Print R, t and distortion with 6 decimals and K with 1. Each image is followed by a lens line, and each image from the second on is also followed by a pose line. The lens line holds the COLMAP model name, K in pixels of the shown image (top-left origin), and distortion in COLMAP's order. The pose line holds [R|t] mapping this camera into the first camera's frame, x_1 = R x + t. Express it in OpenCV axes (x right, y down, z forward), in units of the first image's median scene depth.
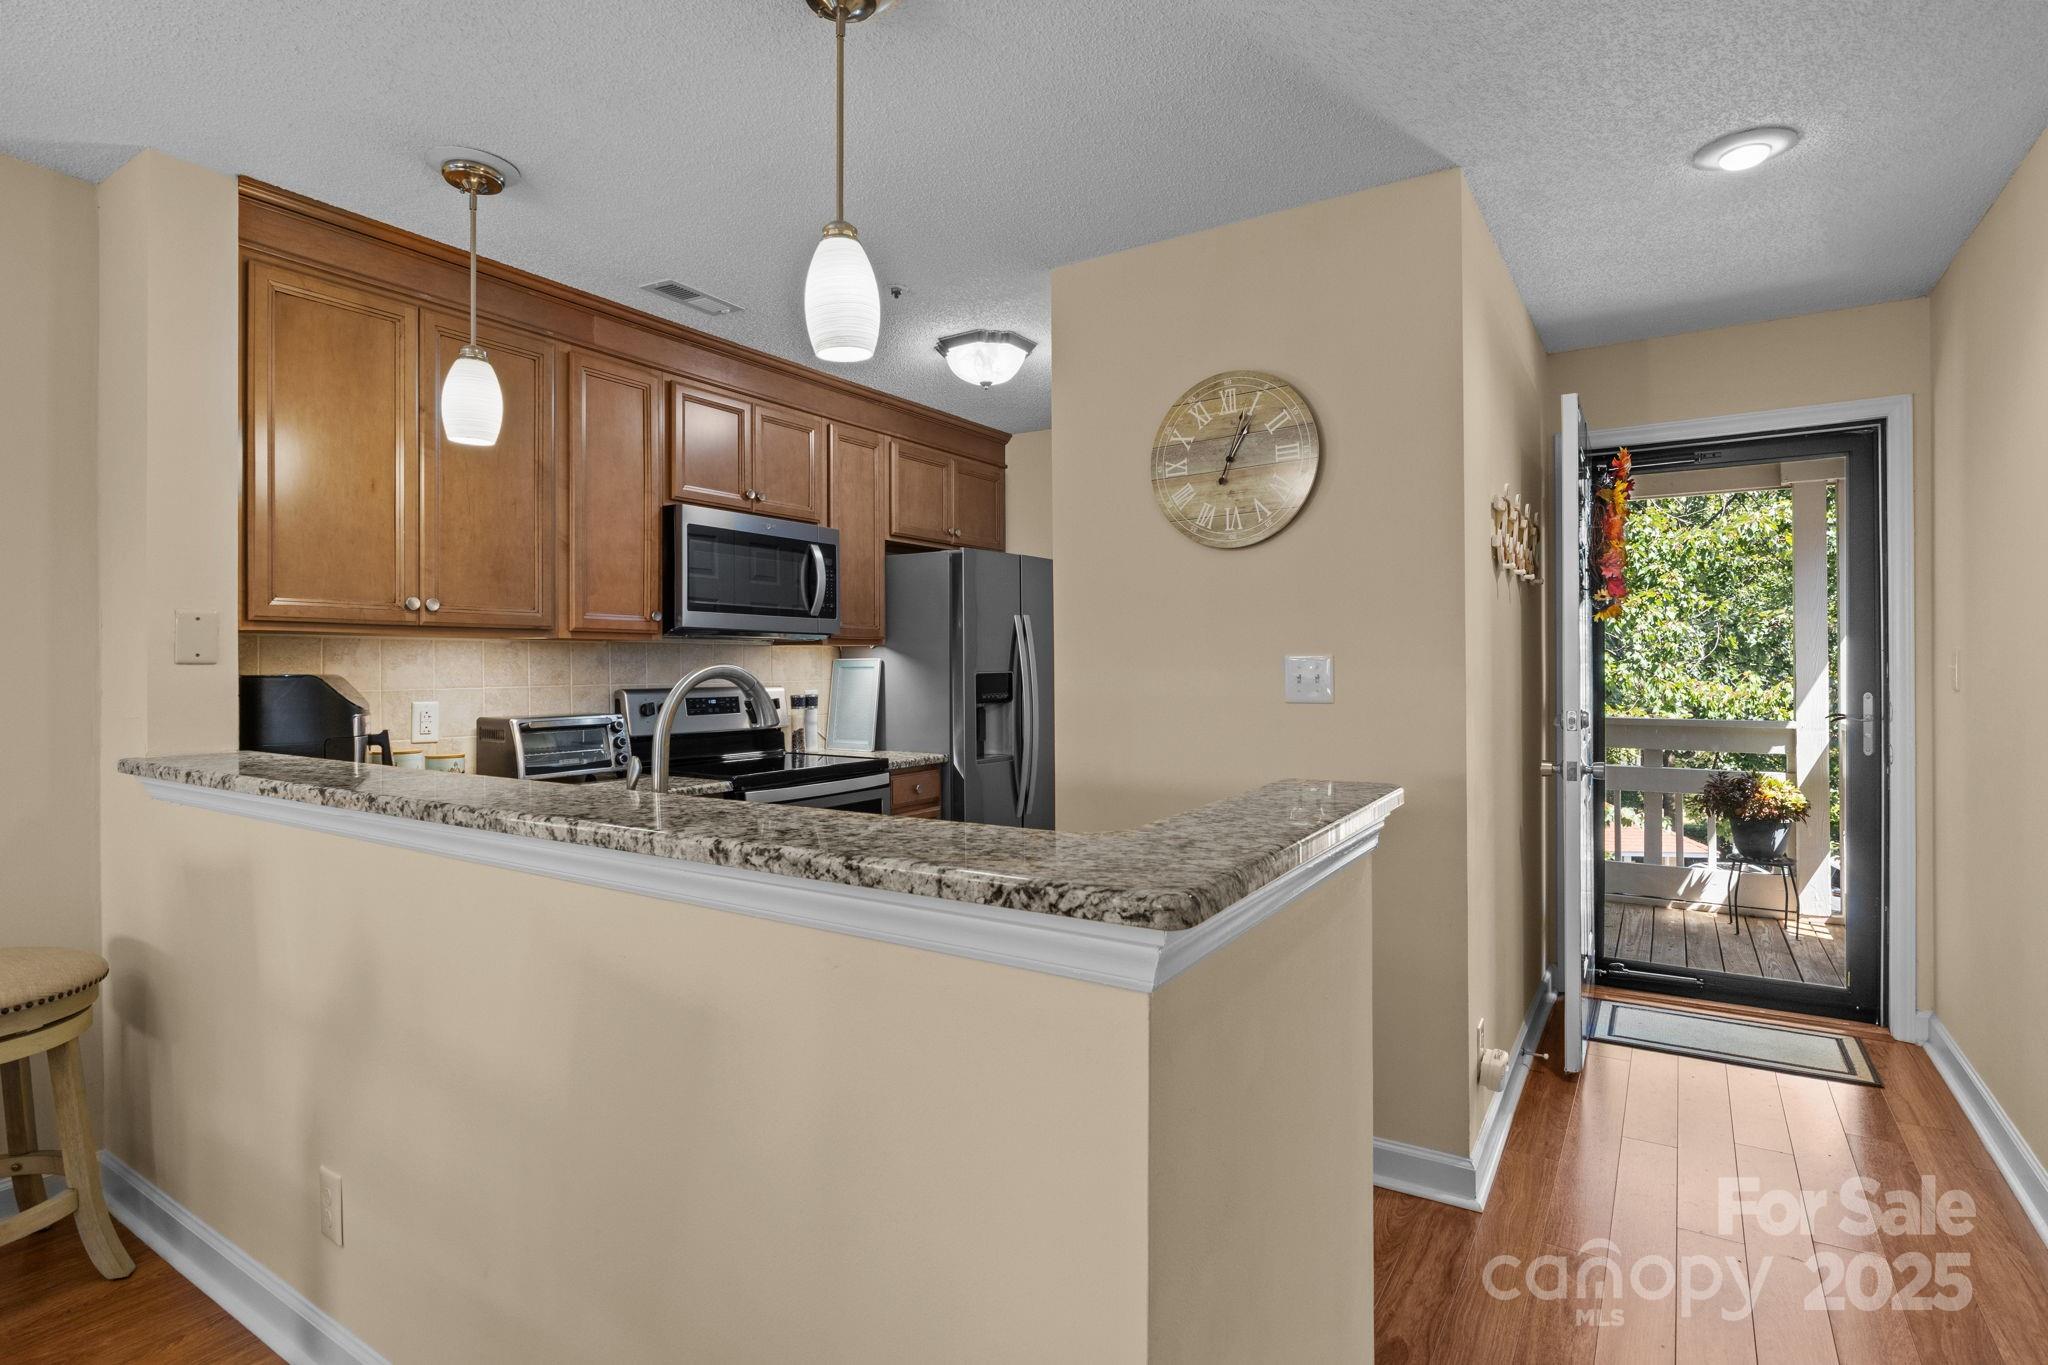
lens RADIAL K [[1021.1, 0, 1038.2], [0, 1021.1, 670.6], [0, 0, 1]] dist [-0.010322, -0.001744]
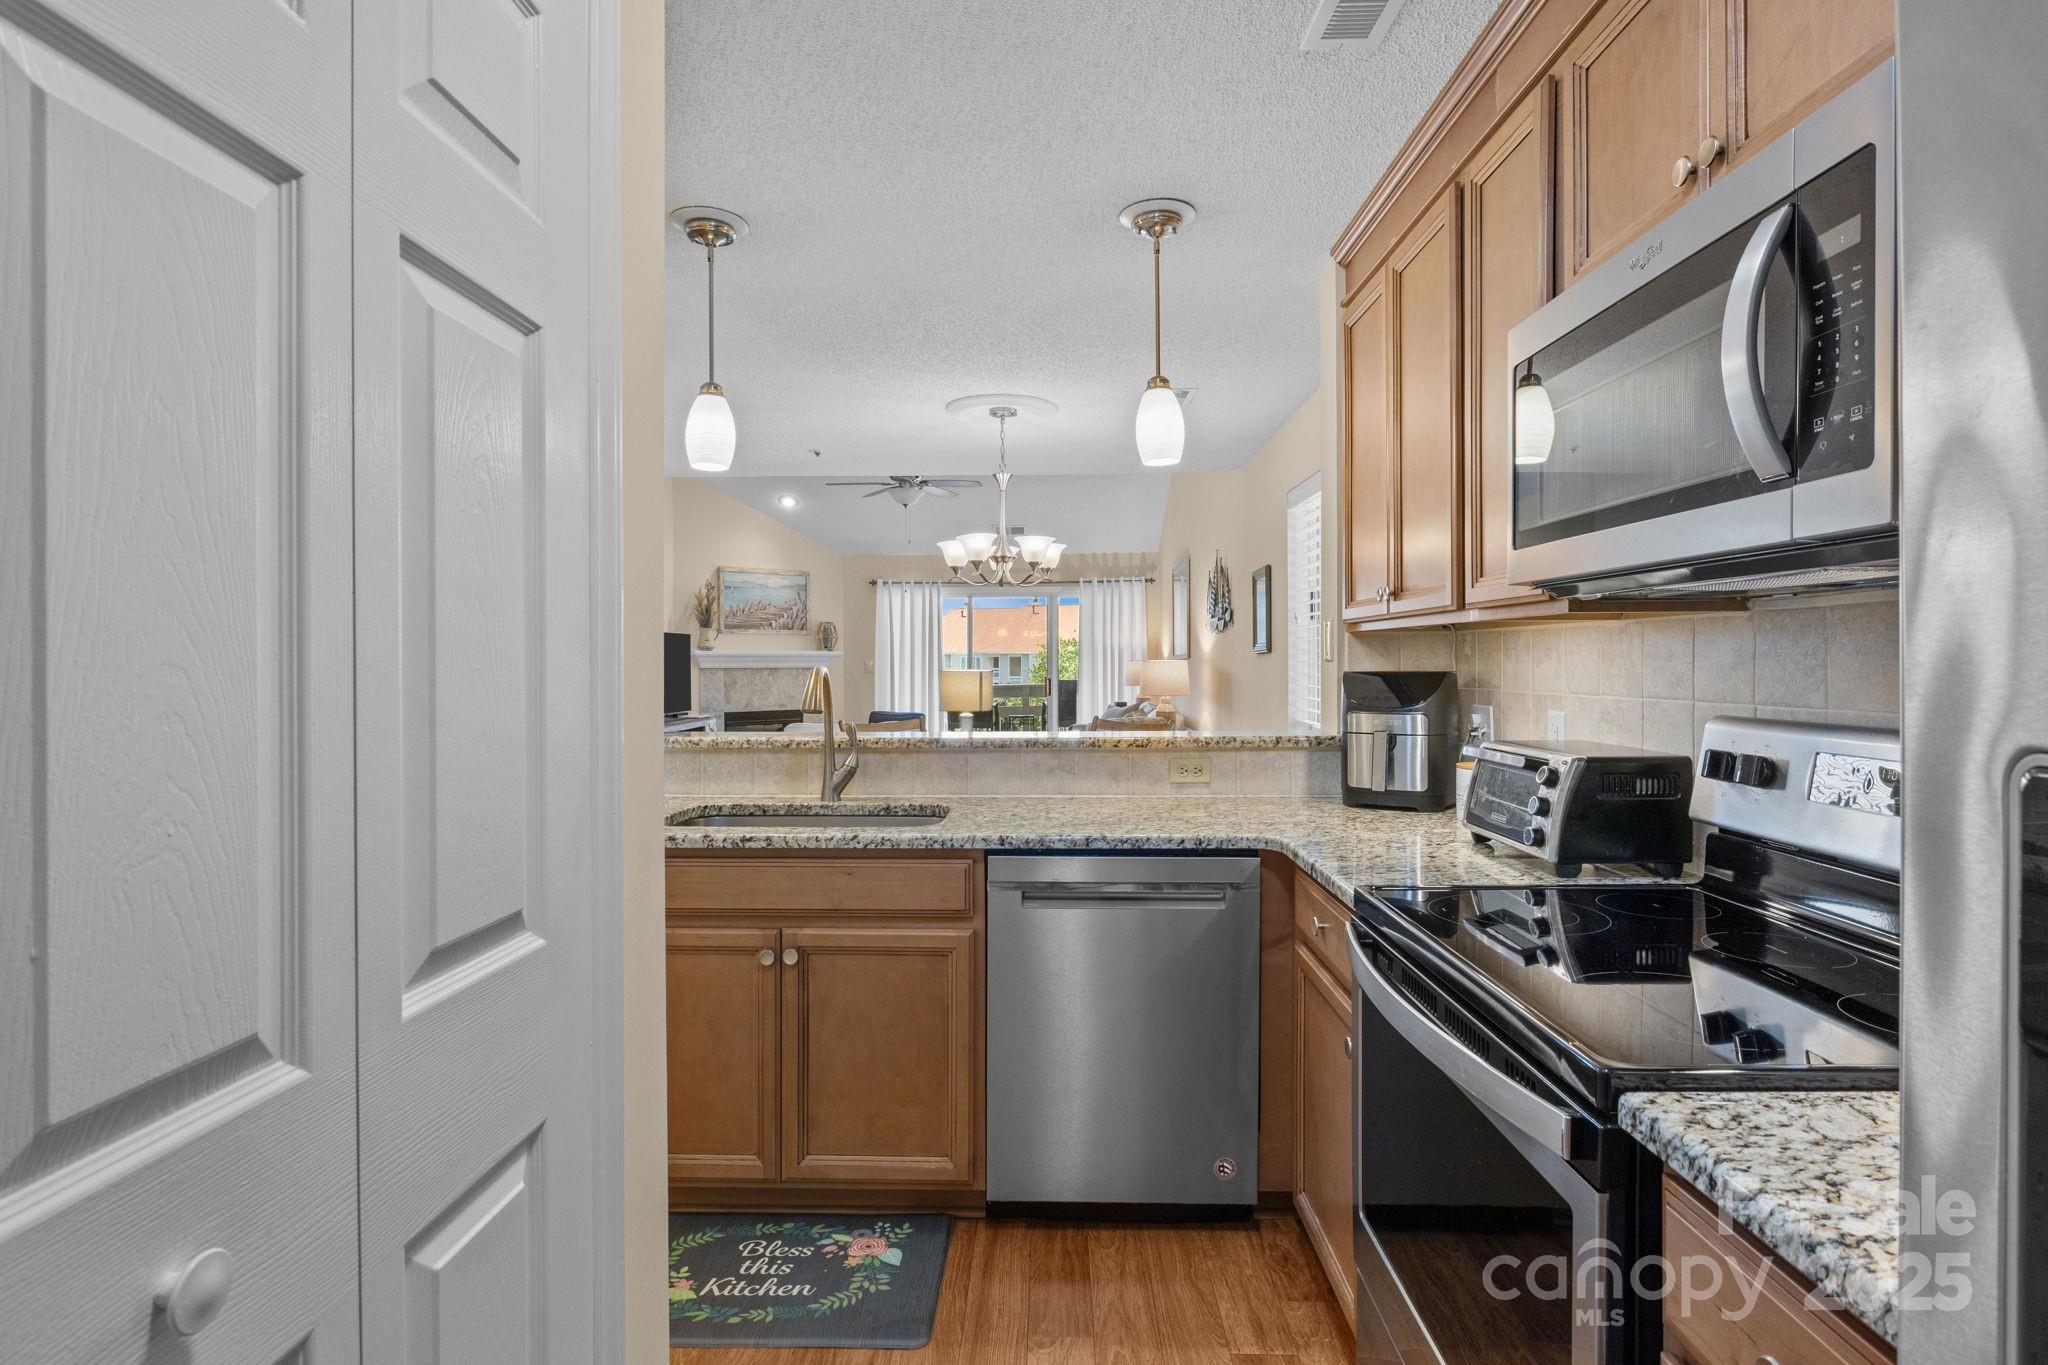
lens RADIAL K [[1021.1, 0, 1034.3], [0, 1021.1, 670.8], [0, 0, 1]] dist [-0.010322, -0.001744]
pose [[-0.857380, 0.010114, -0.514584, 0.090630], [0.003022, 0.999889, 0.014617, -0.009297], [0.514675, 0.010977, -0.857315, 1.234232]]
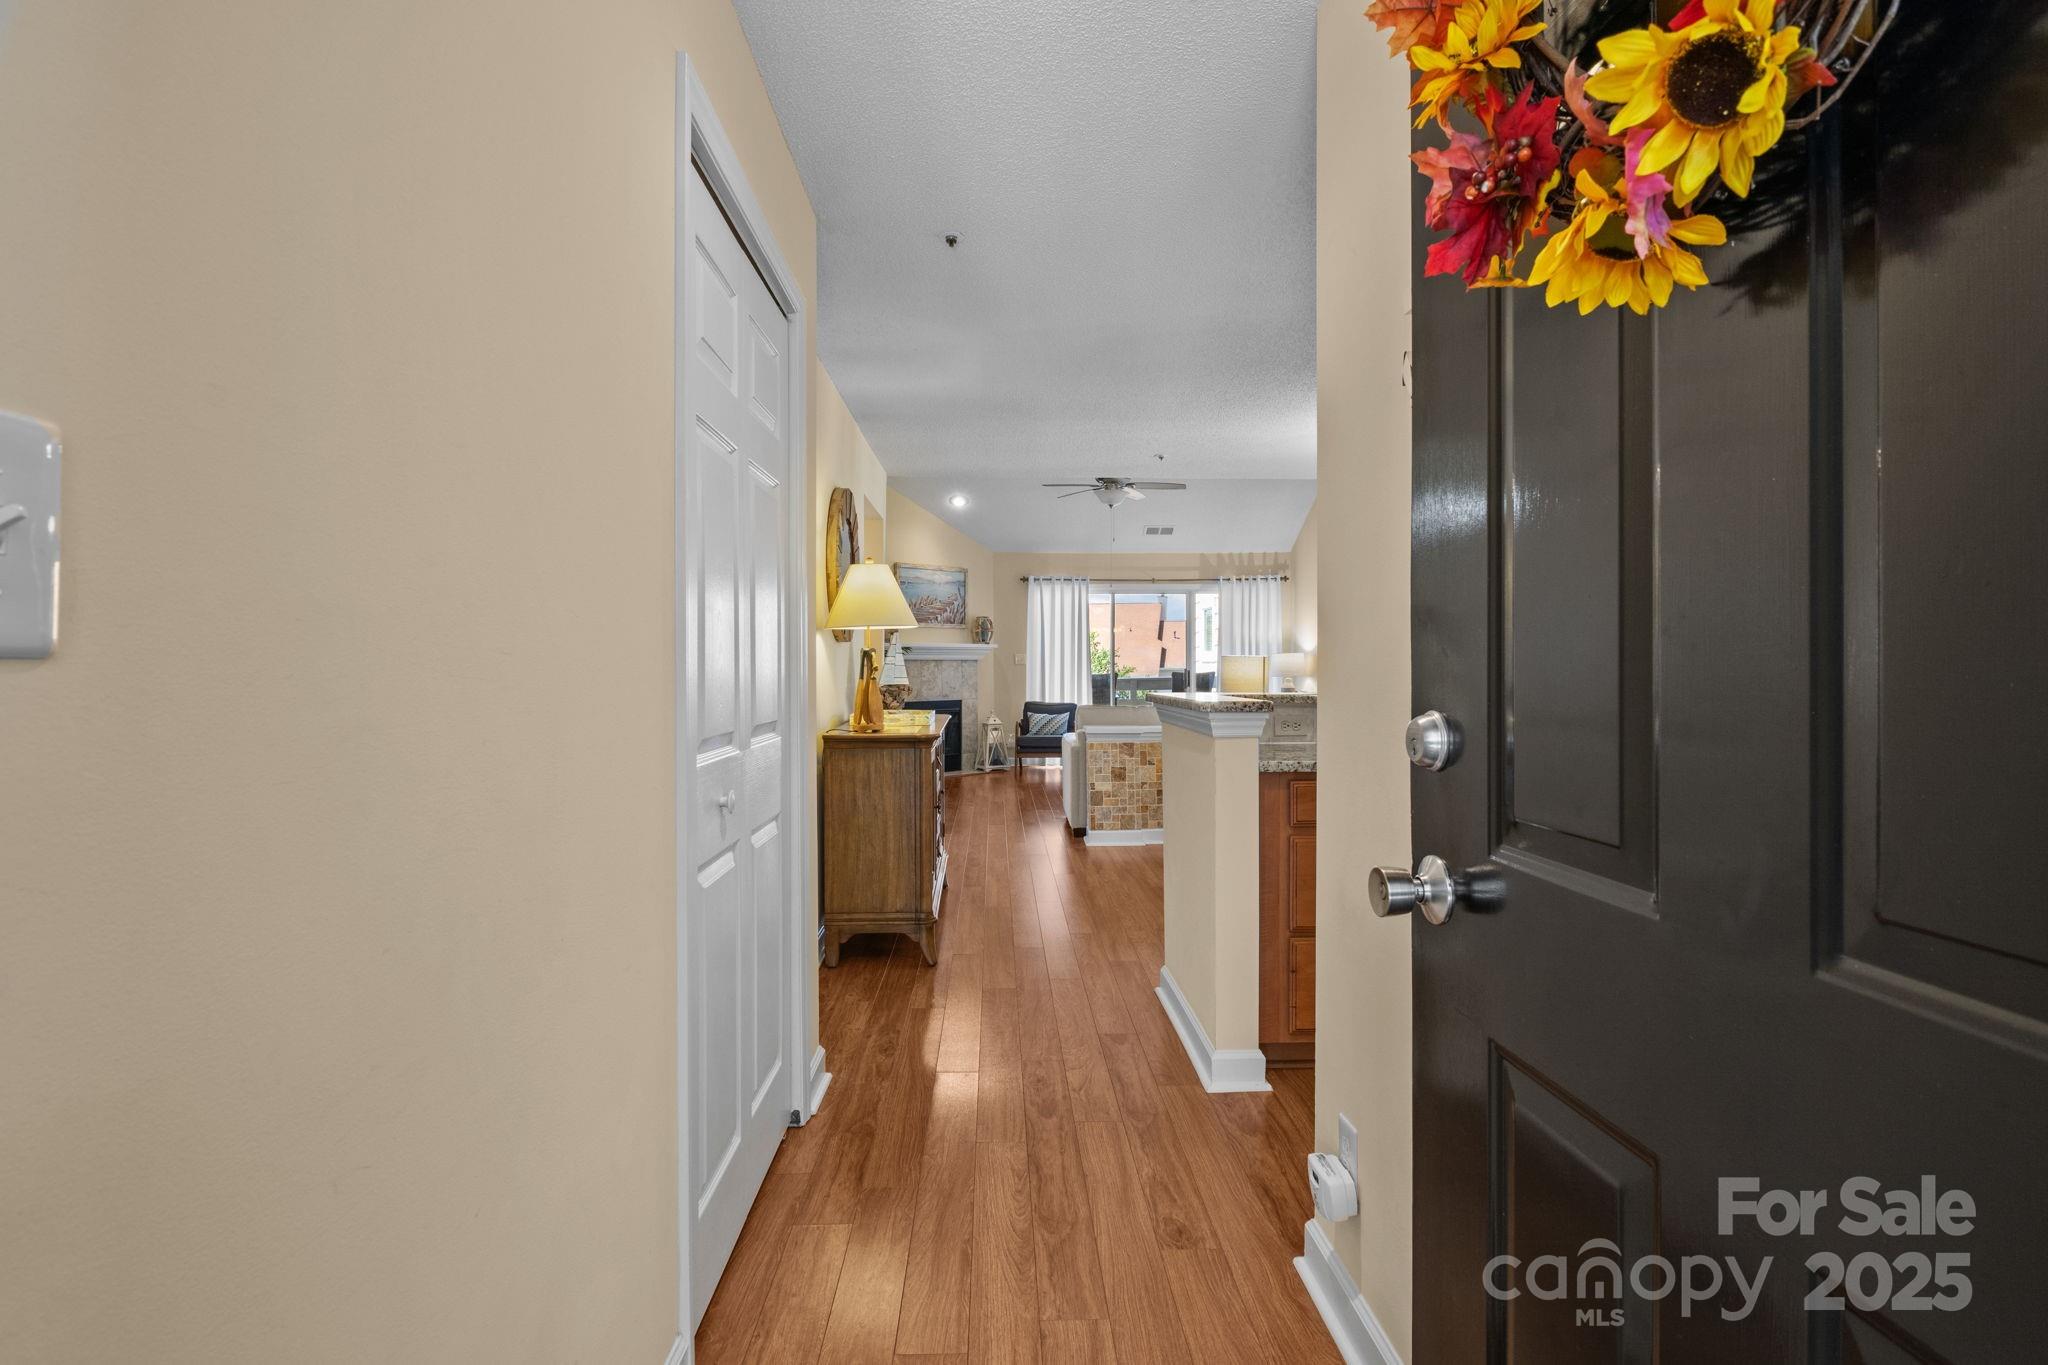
lens RADIAL K [[1021.1, 0, 1027.6], [0, 1021.1, 670.3], [0, 0, 1]] dist [-0.010322, -0.001744]
pose [[-0.830385, 0.008040, -0.557133, 0.712358], [0.002198, 0.999935, 0.011155, 0.020733], [0.557186, 0.008038, -0.830349, 1.049578]]
